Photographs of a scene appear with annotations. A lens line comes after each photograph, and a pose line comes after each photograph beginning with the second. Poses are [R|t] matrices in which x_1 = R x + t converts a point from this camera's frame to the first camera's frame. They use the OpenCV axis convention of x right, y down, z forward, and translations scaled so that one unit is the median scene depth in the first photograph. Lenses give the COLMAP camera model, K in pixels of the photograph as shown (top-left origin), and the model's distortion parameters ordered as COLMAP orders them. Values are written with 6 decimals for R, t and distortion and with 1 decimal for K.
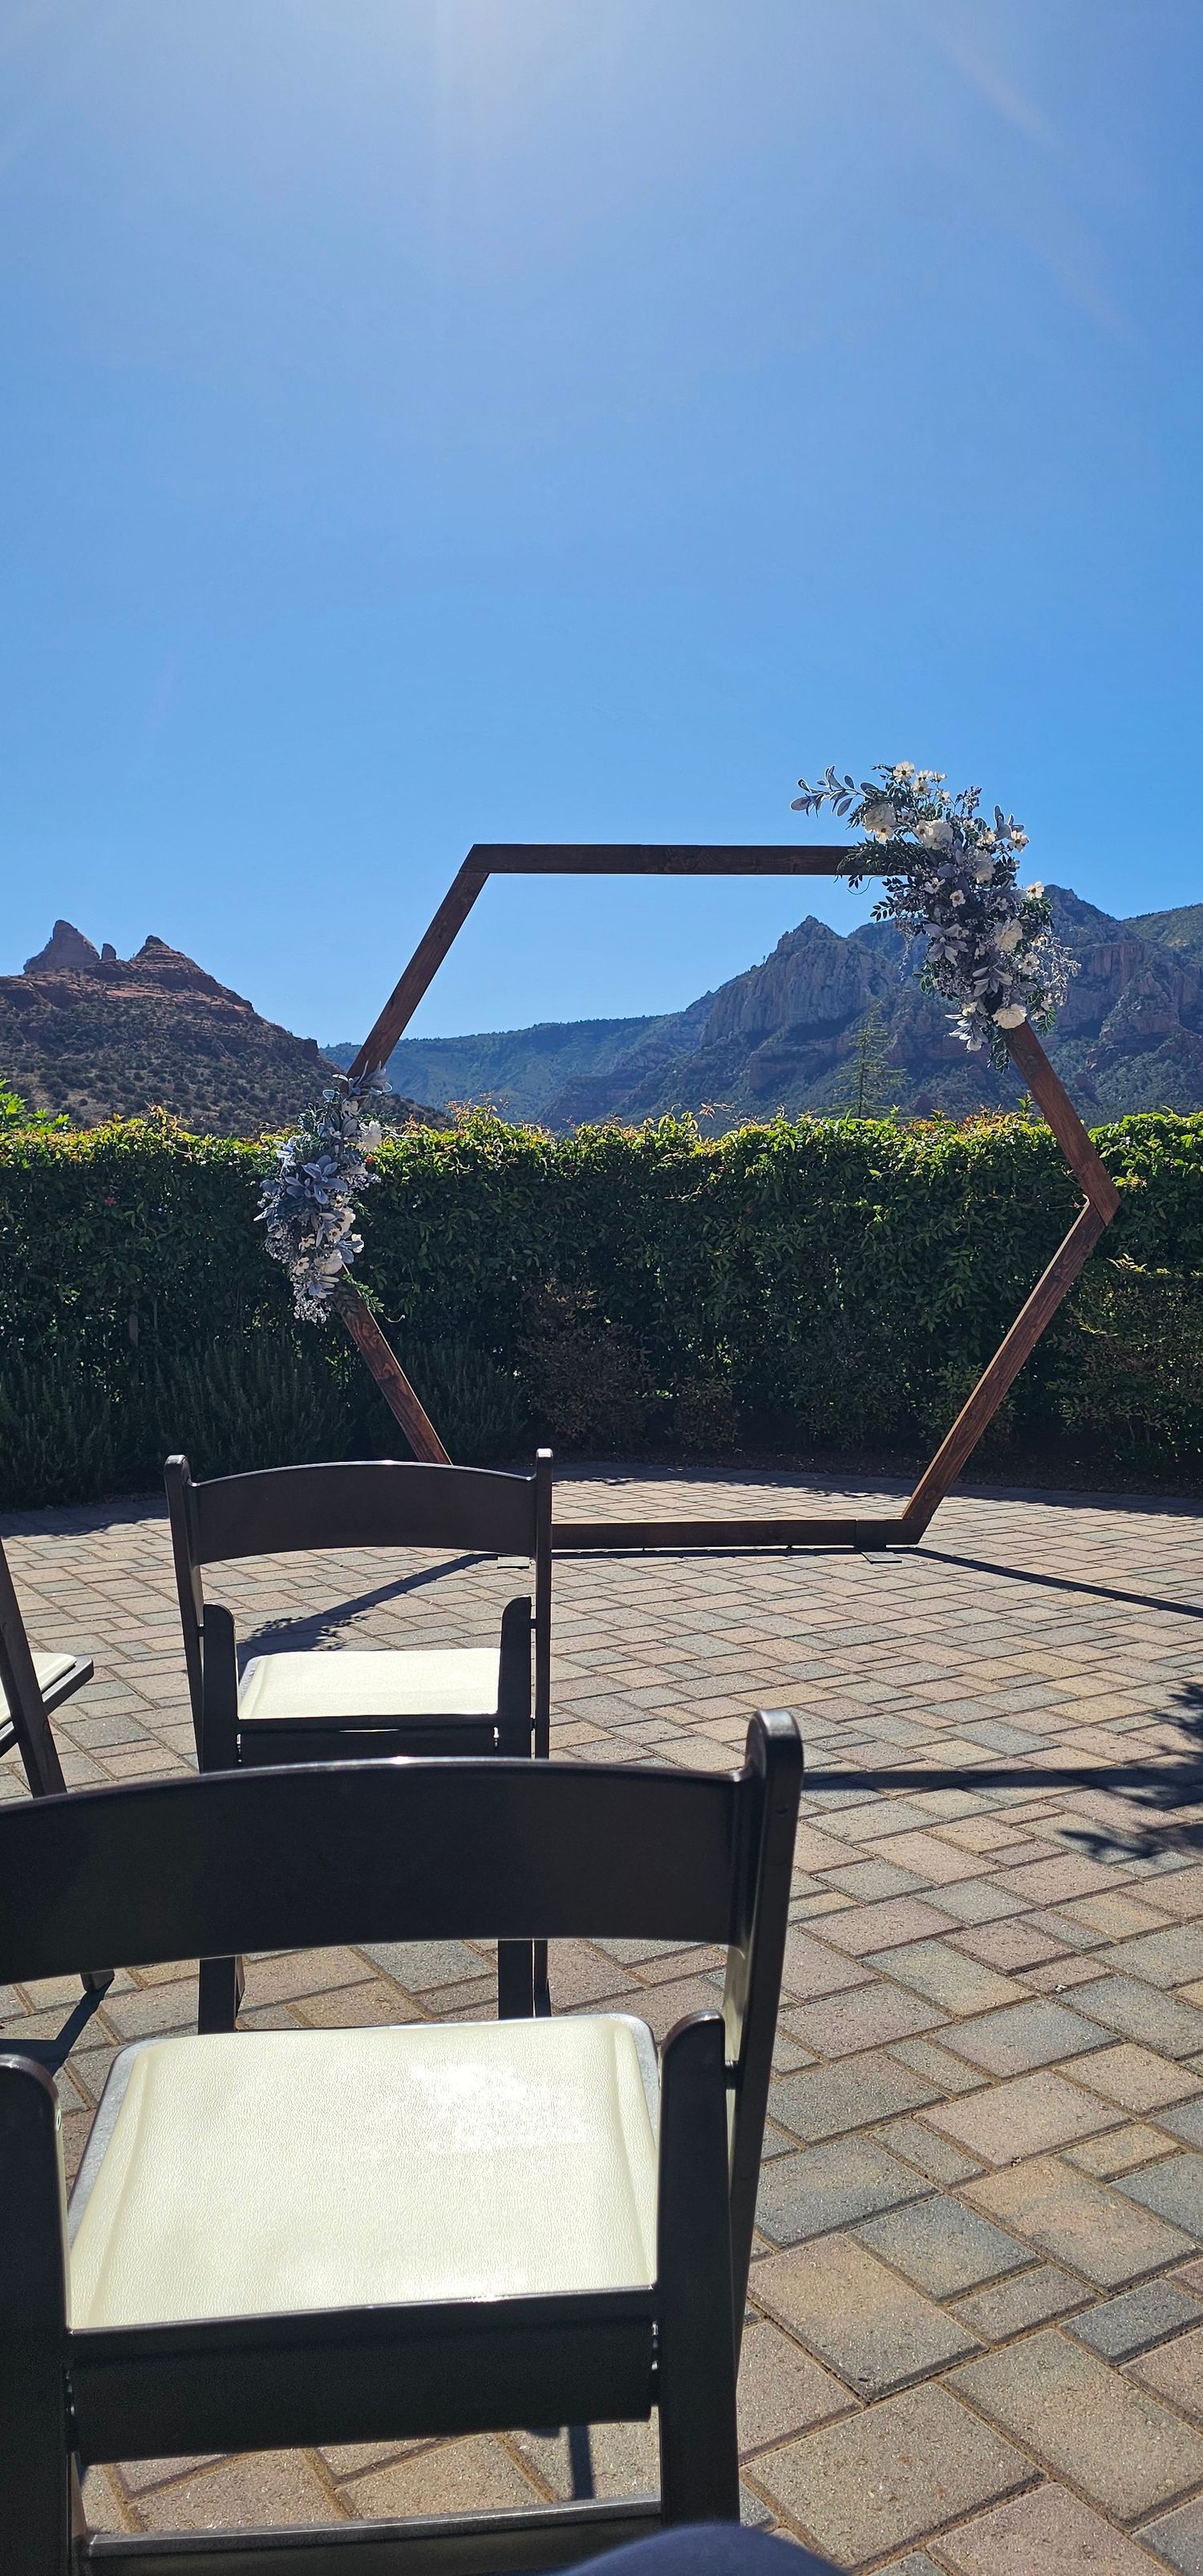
lens RADIAL K [[1744.0, 0, 598.2], [0, 1744.0, 1295.3], [0, 0, 1]] dist [0.073058, -0.047147]
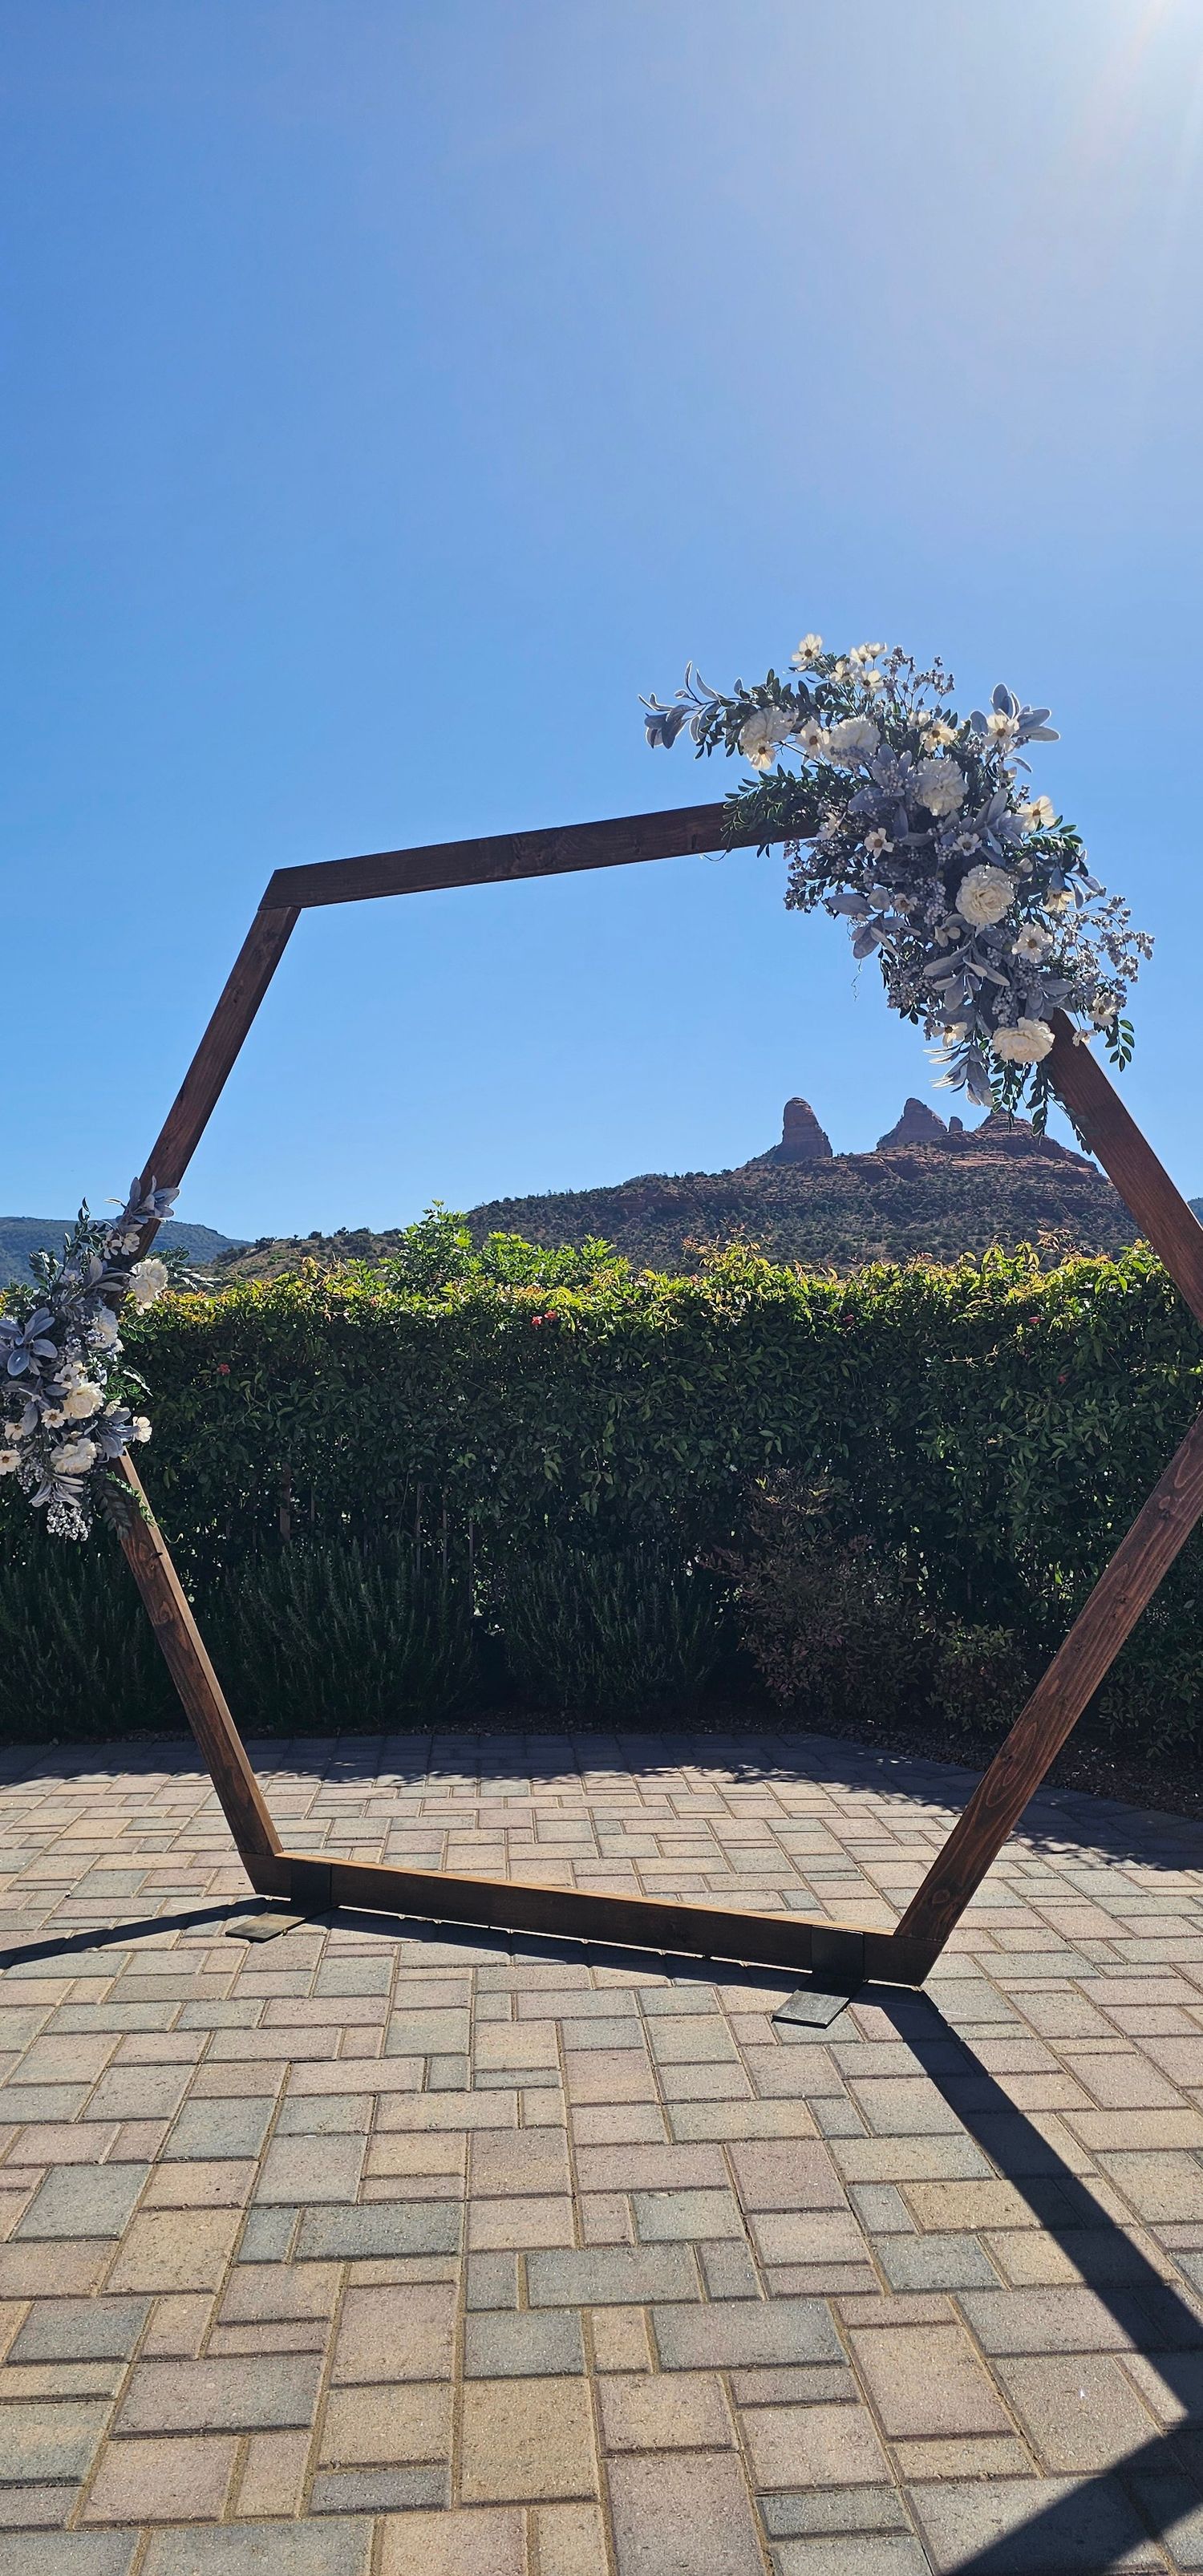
lens RADIAL K [[1744.0, 0, 580.9], [0, 1744.0, 1256.5], [0, 0, 1]] dist [0.073058, -0.047147]
pose [[0.885743, -0.033174, -0.462989, 0.250729], [-0.020339, 0.993711, -0.110113, -0.016972], [0.463730, 0.106948, 0.879498, 0.304928]]
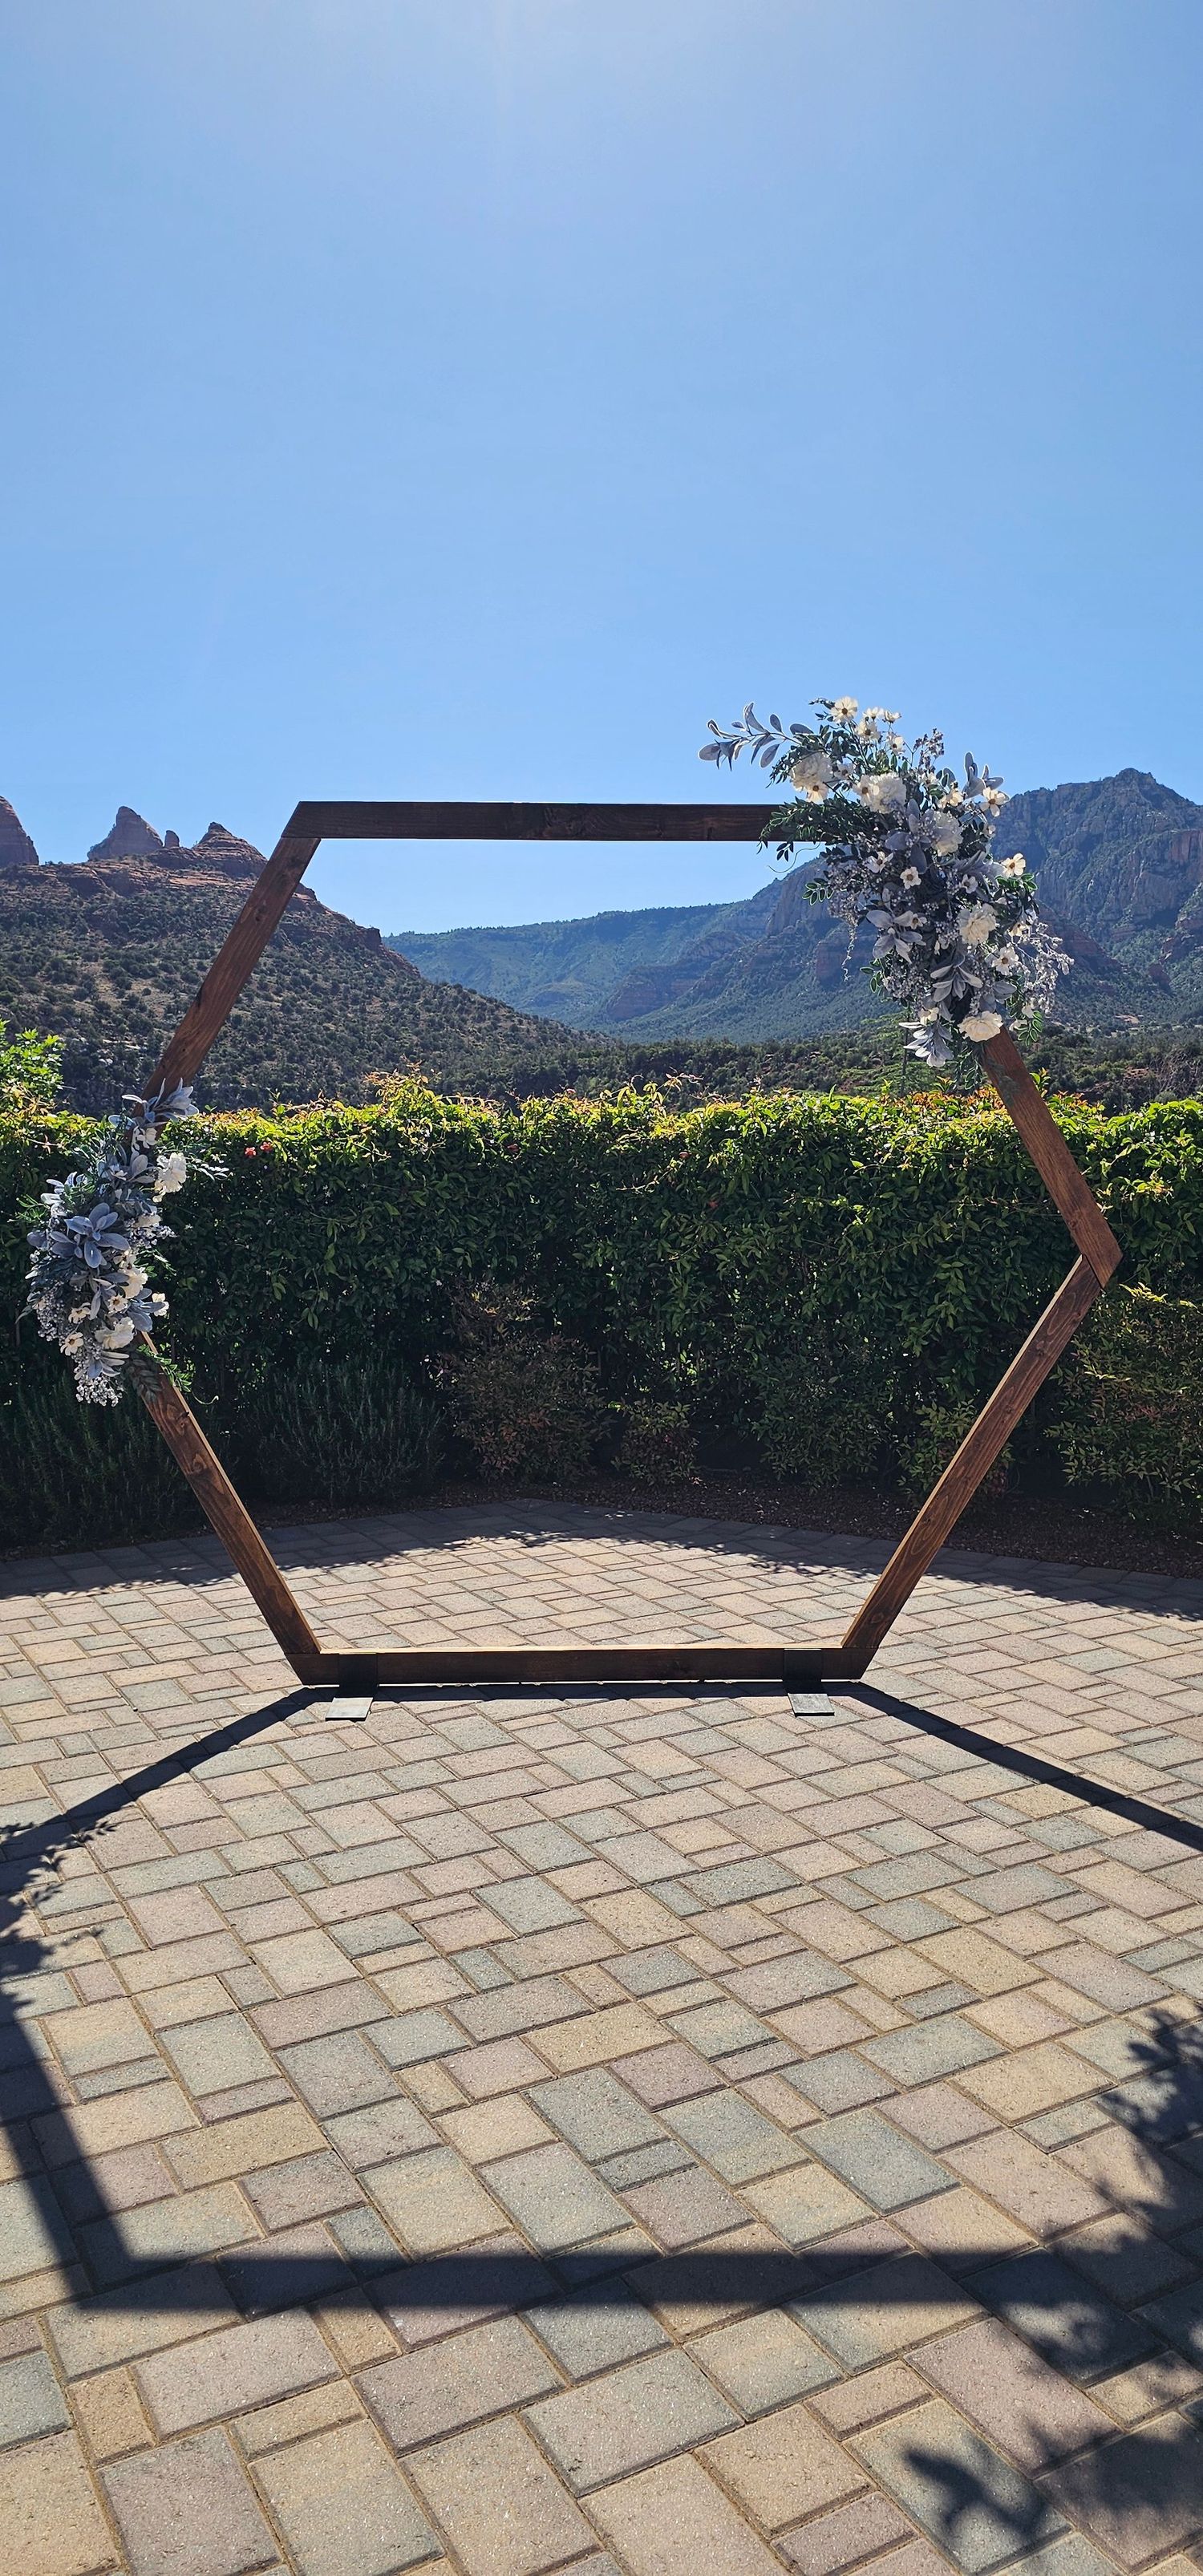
lens RADIAL K [[1744.0, 0, 612.2], [0, 1744.0, 1281.4], [0, 0, 1]] dist [0.073058, -0.047147]
pose [[0.999585, 0.007079, -0.027927, 0.063343], [-0.005571, 0.998541, 0.053709, -0.058780], [0.028267, -0.053531, 0.998166, 0.142174]]
